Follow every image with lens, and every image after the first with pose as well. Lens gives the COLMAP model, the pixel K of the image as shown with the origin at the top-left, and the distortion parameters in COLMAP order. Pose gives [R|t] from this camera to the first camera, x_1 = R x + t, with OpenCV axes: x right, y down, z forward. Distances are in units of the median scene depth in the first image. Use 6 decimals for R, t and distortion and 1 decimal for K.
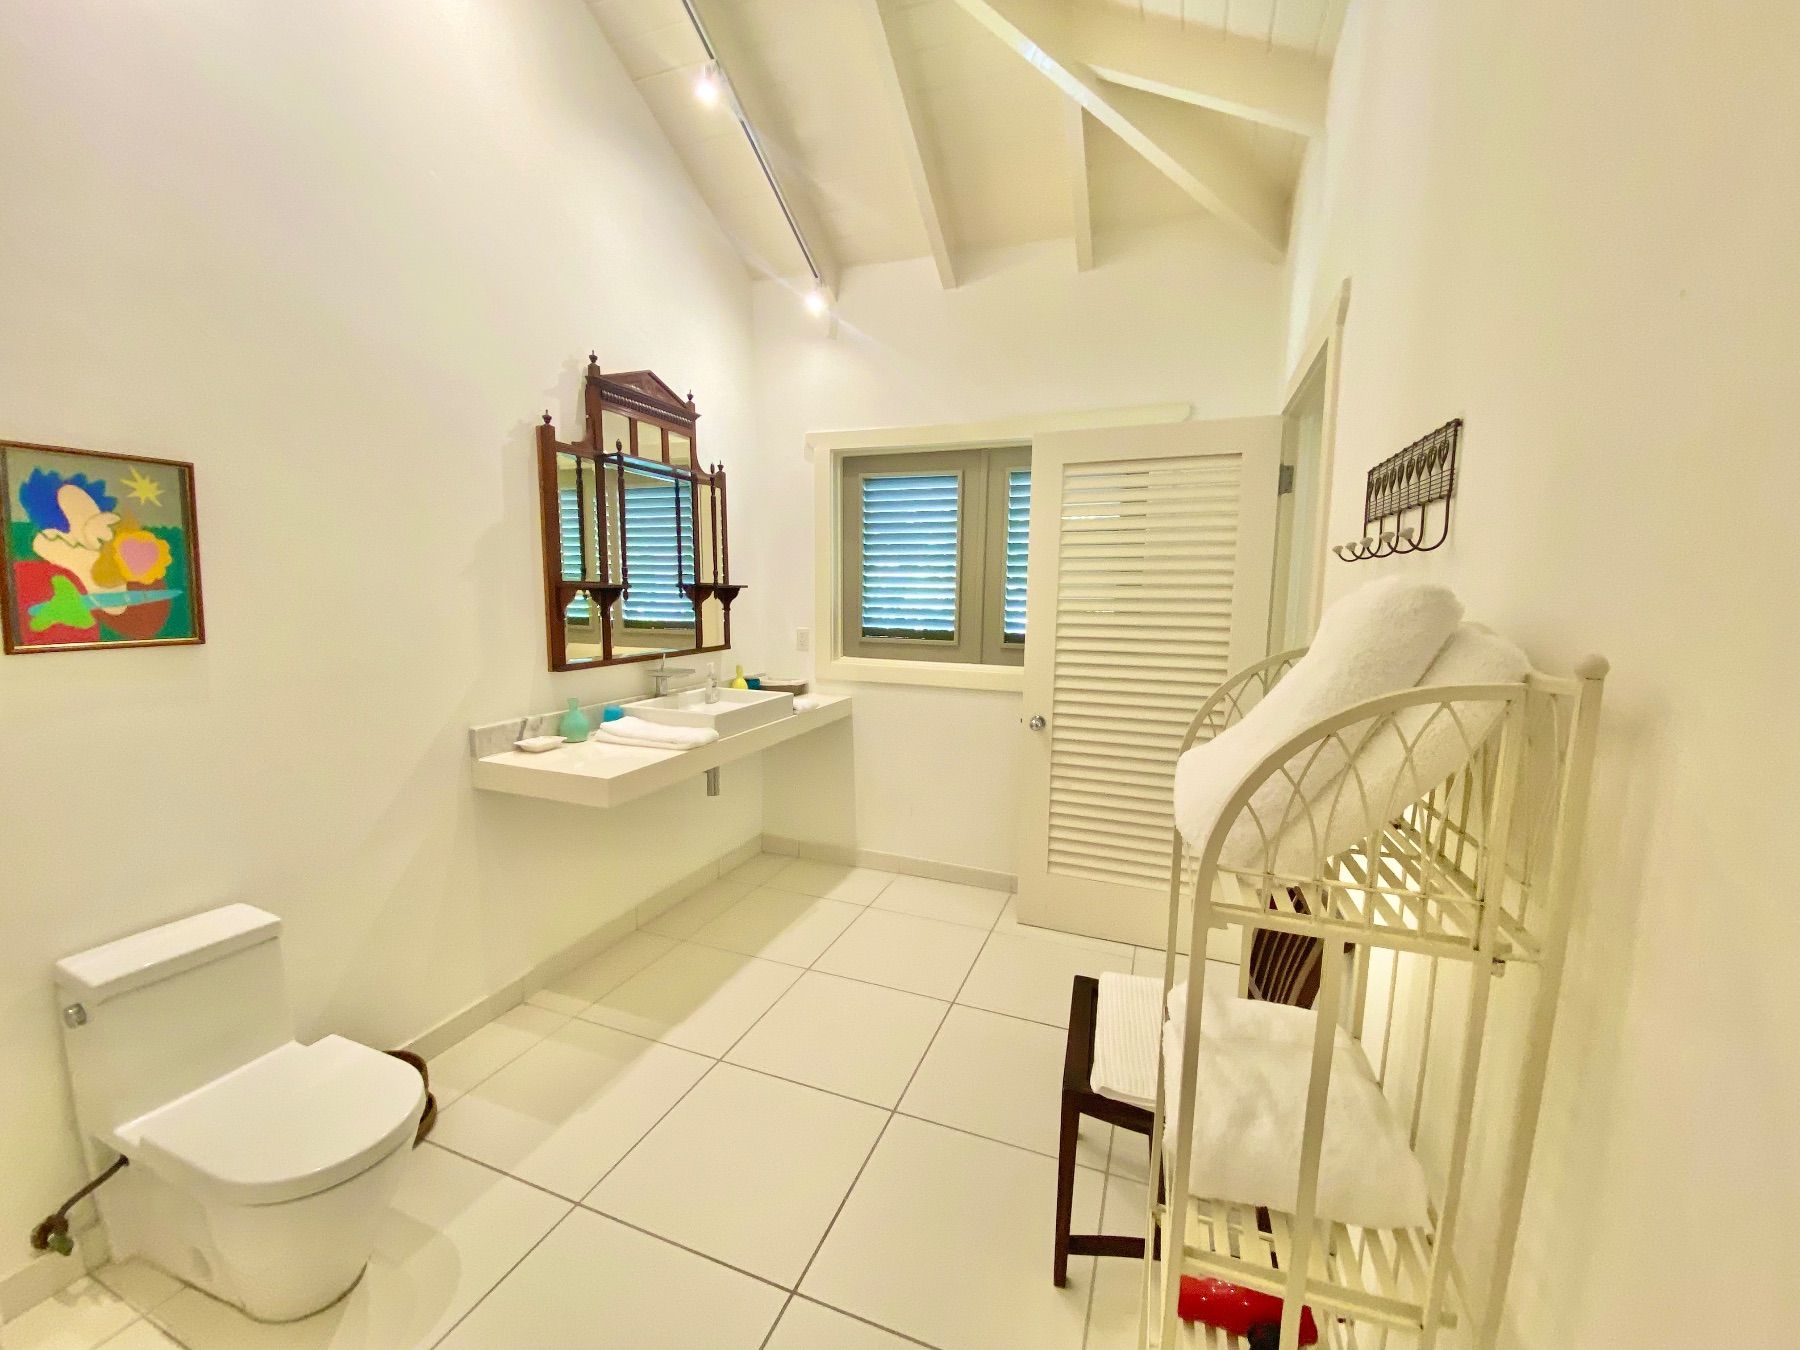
lens RADIAL K [[736.4, 0, 896.3], [0, 736.4, 674.9], [0, 0, 1]] dist [0.013200, -0.014609]
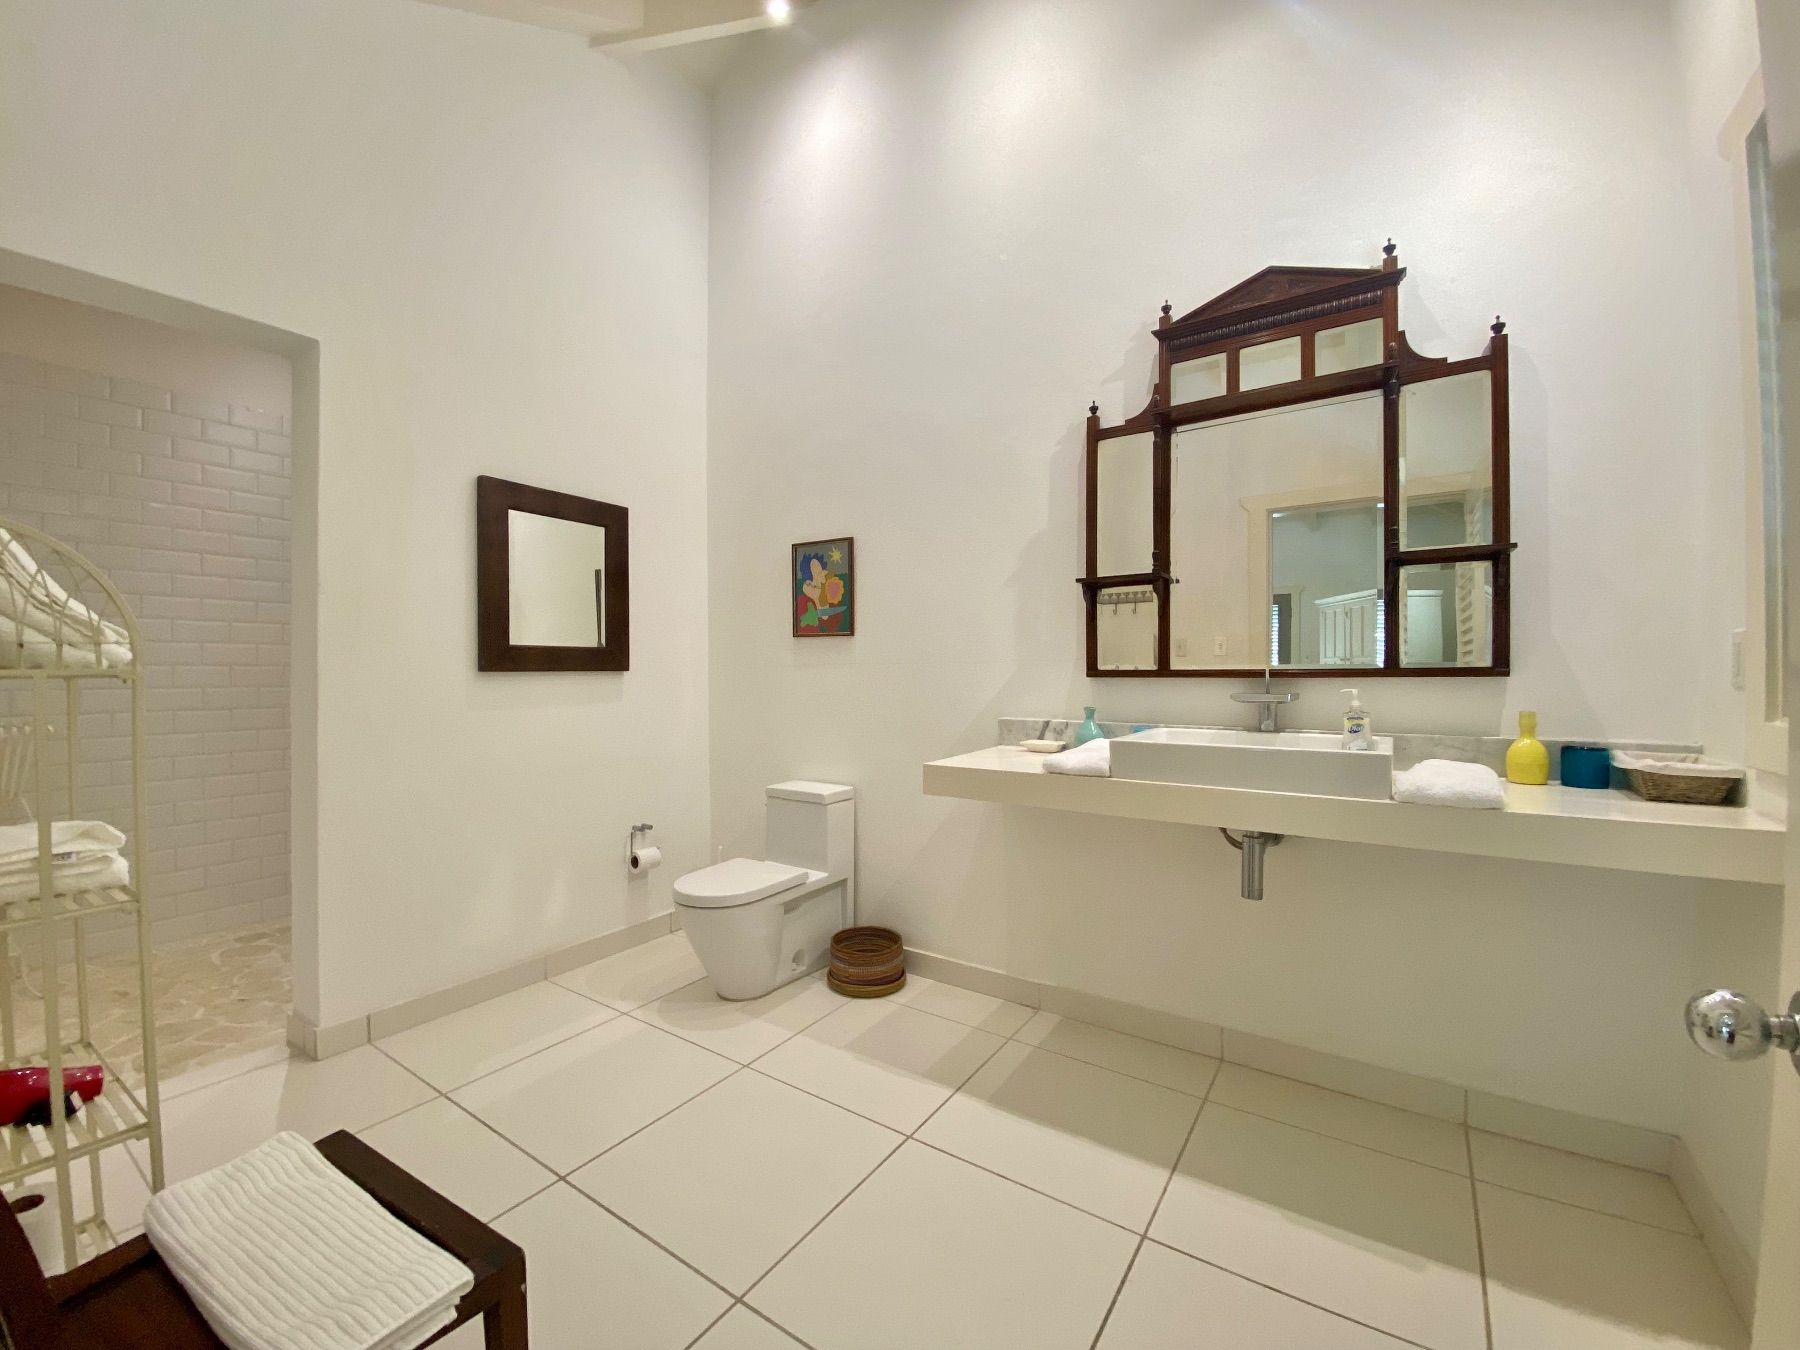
lens RADIAL K [[736.4, 0, 889.9], [0, 736.4, 676.4], [0, 0, 1]] dist [0.013200, -0.014609]
pose [[-0.236994, 0.000336, -0.971511, 0.810695], [-0.111961, 0.993328, 0.027656, -0.003973], [0.965038, 0.115325, -0.235375, 1.586123]]
